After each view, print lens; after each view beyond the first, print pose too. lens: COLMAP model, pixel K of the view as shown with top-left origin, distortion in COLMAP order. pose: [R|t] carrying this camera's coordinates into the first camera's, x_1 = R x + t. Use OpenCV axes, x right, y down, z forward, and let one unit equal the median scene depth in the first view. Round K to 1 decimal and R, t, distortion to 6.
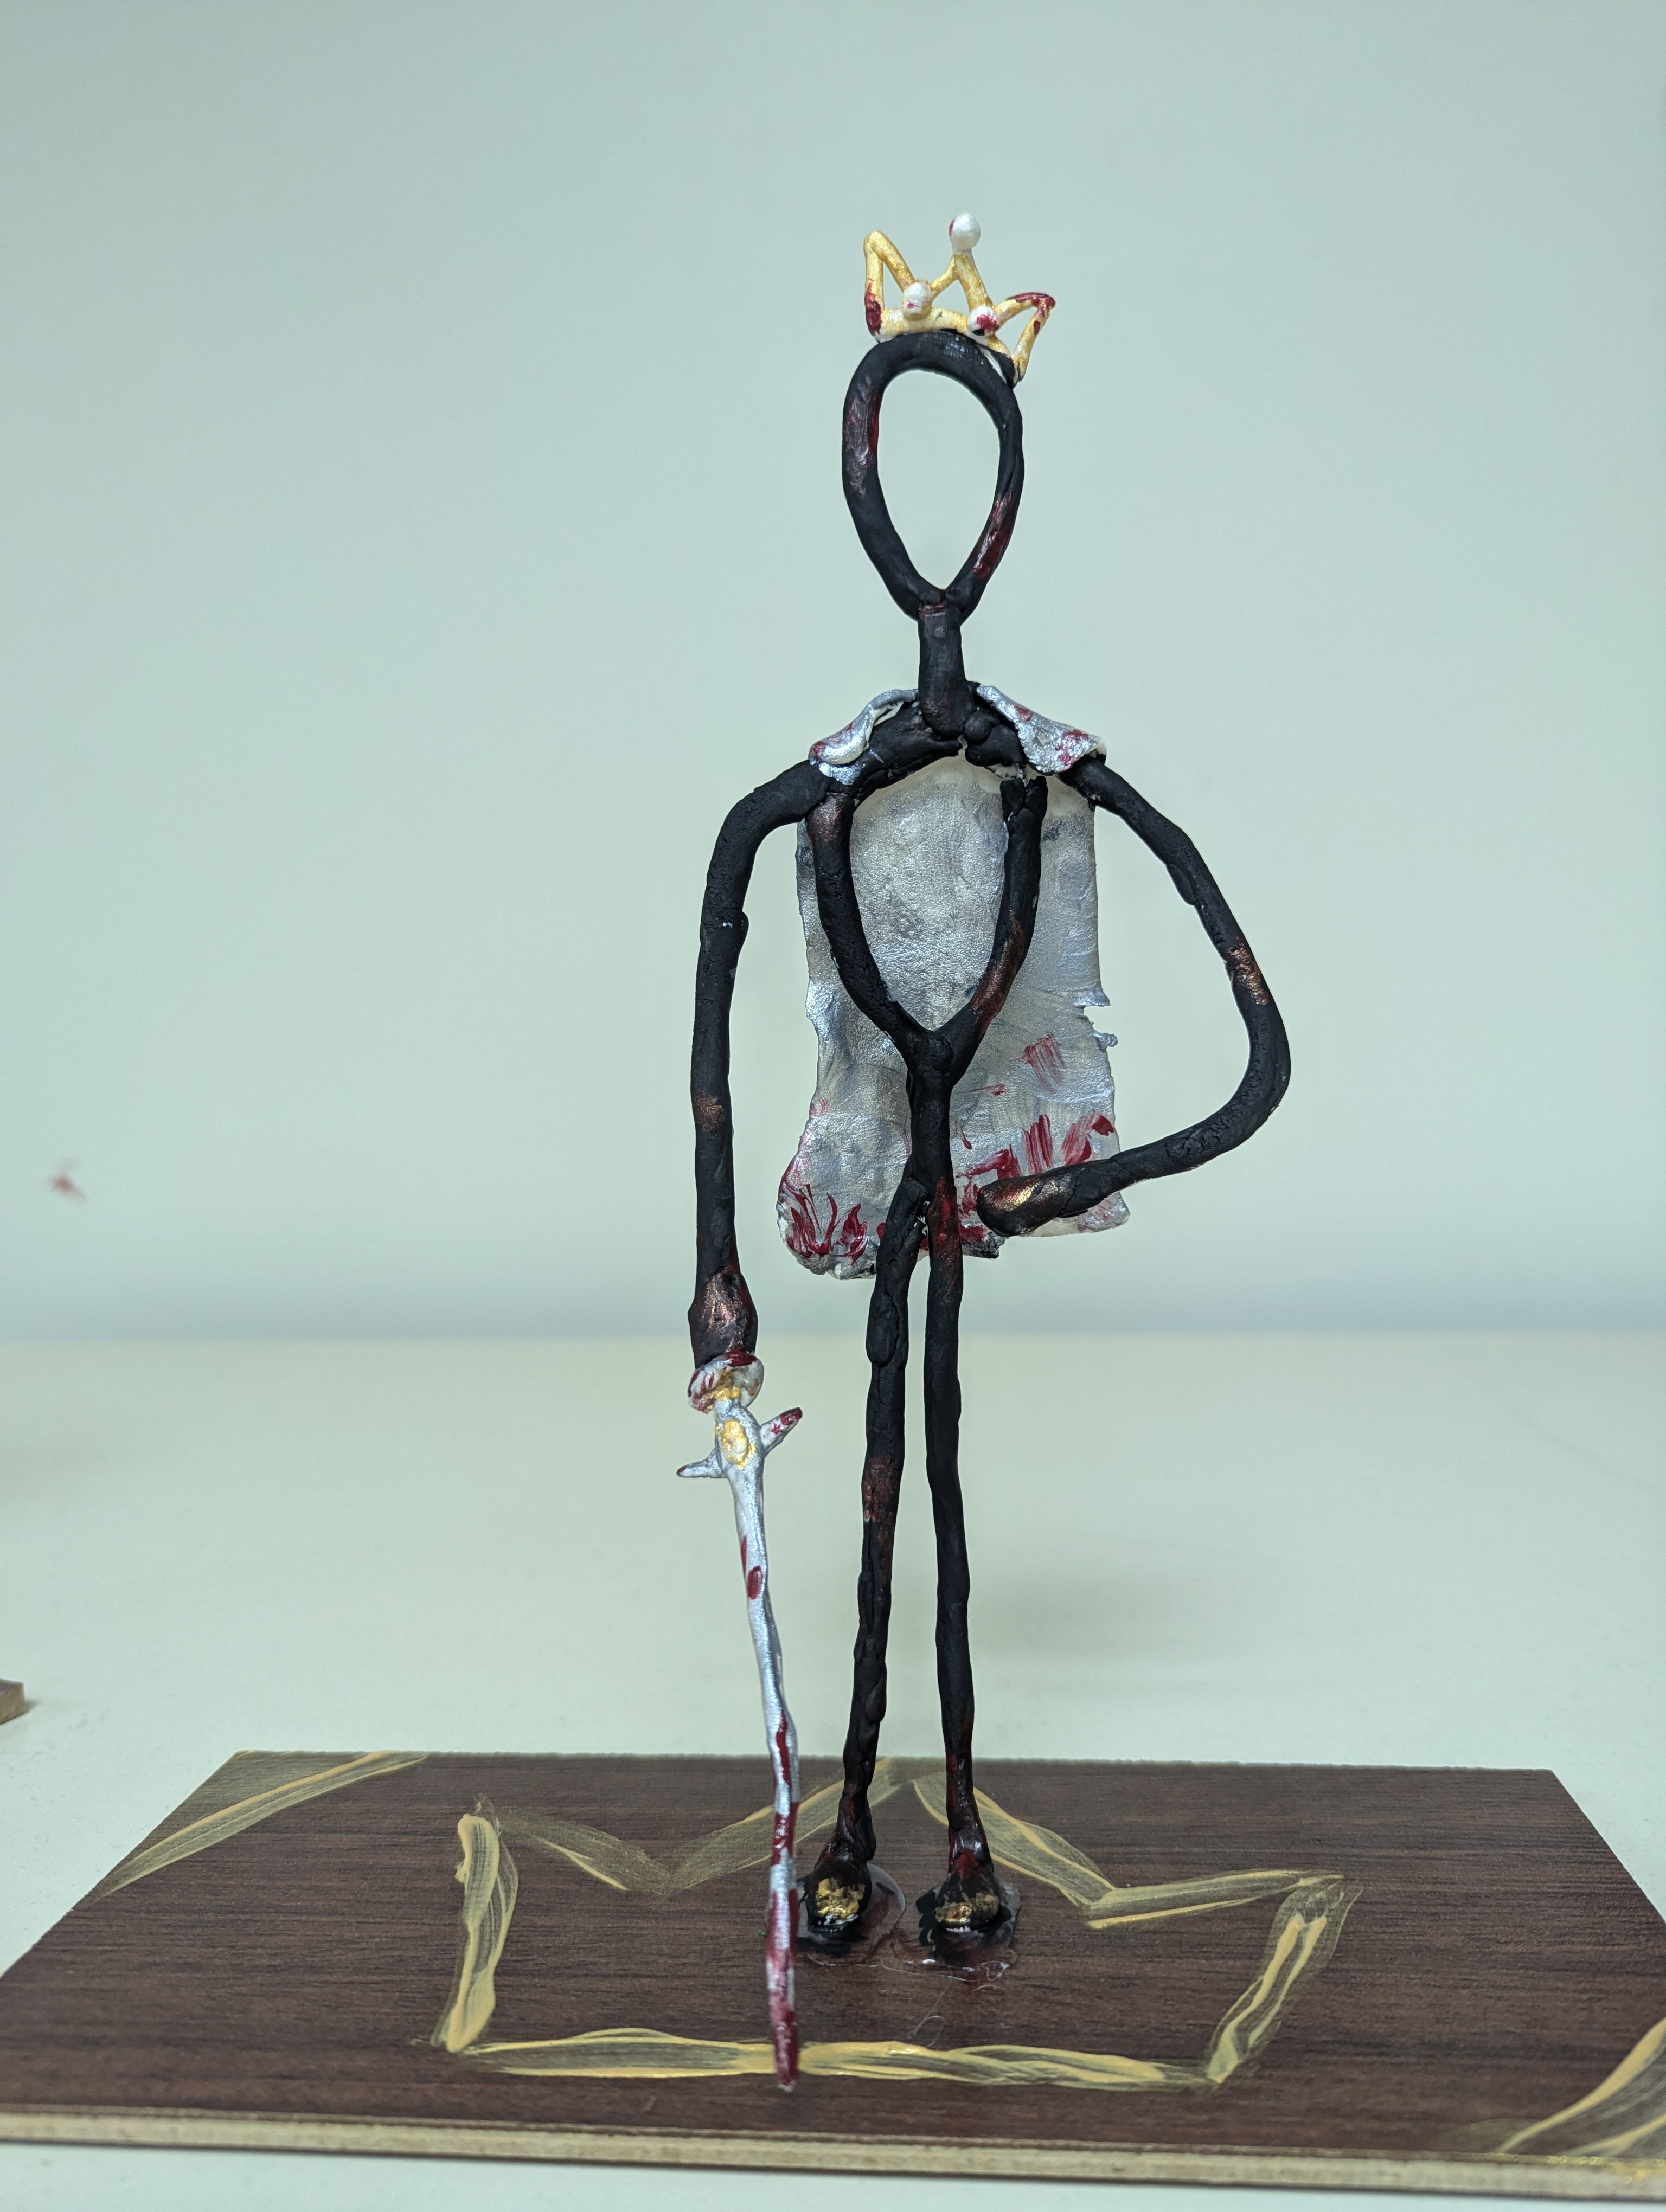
lens RADIAL K [[1548.8, 0, 852.3], [0, 1548.8, 1067.3], [0, 0, 1]] dist [-0.011213, 0.010156]
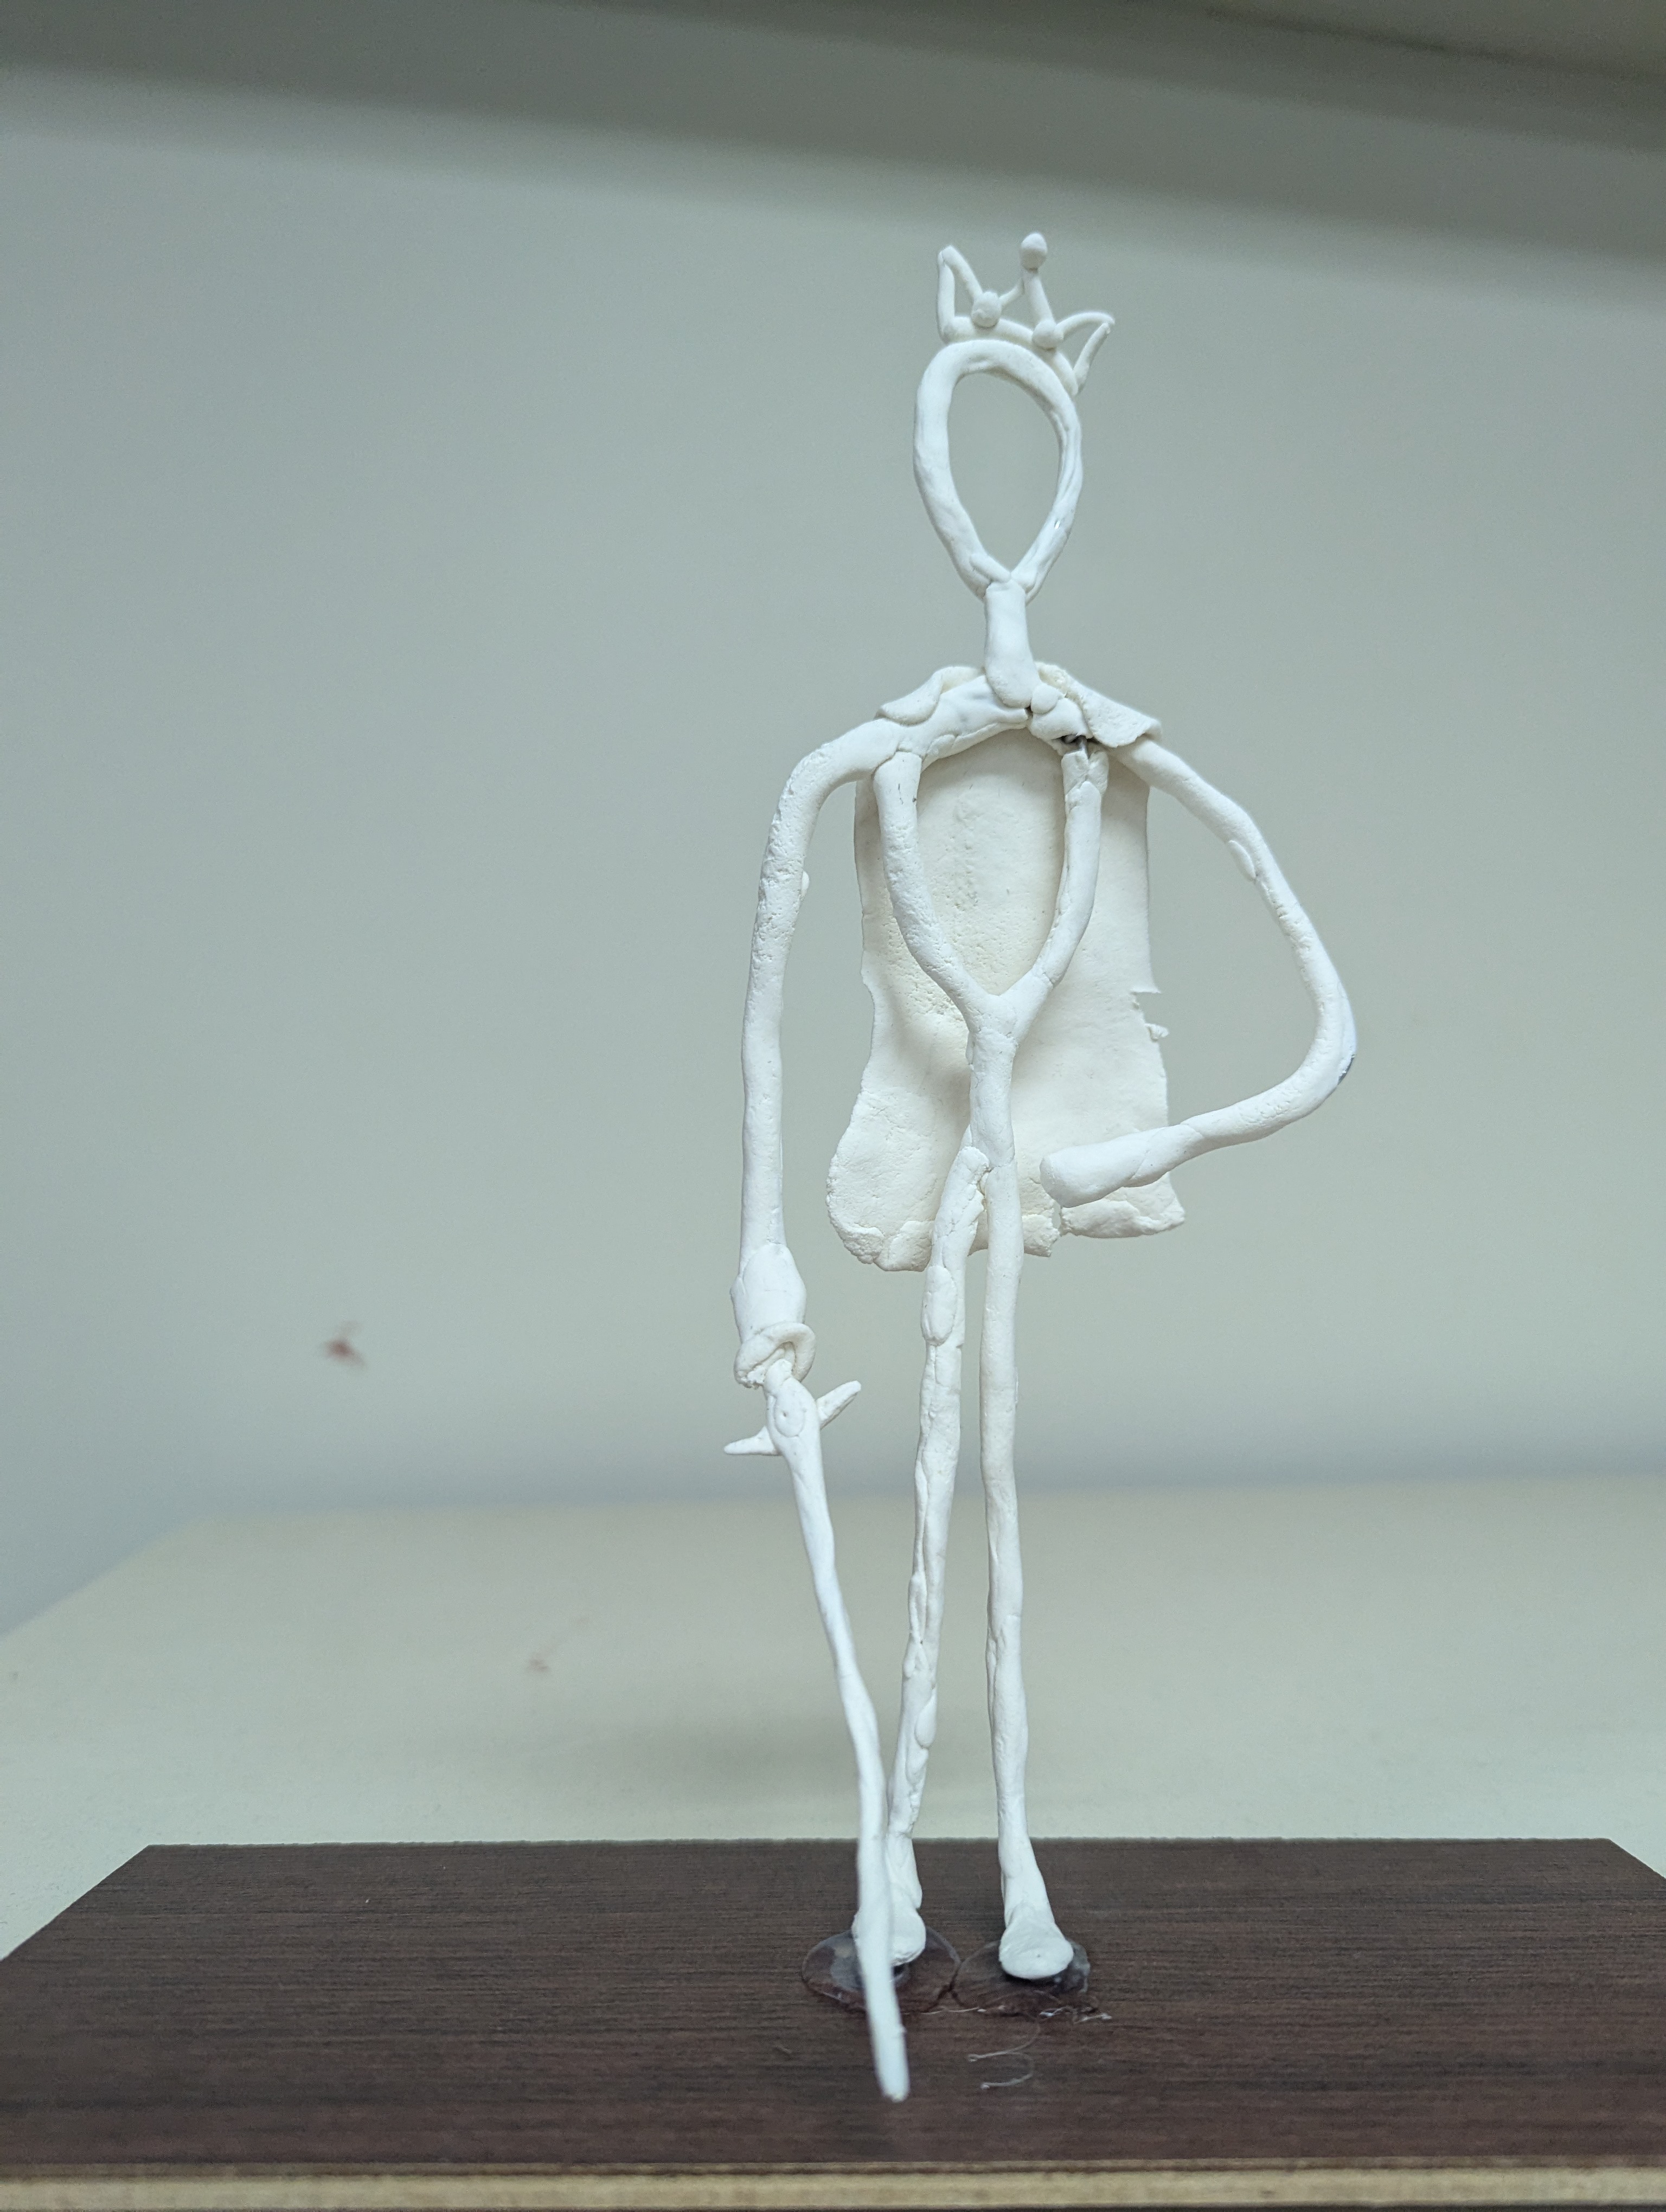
lens RADIAL K [[1548.8, 0, 834.2], [0, 1548.8, 1105.8], [0, 0, 1]] dist [-0.011213, 0.010156]
pose [[0.995343, 0.035216, 0.089736, -0.163511], [-0.020639, 0.987149, -0.158465, 0.246216], [-0.094163, 0.155875, 0.983278, 0.074677]]
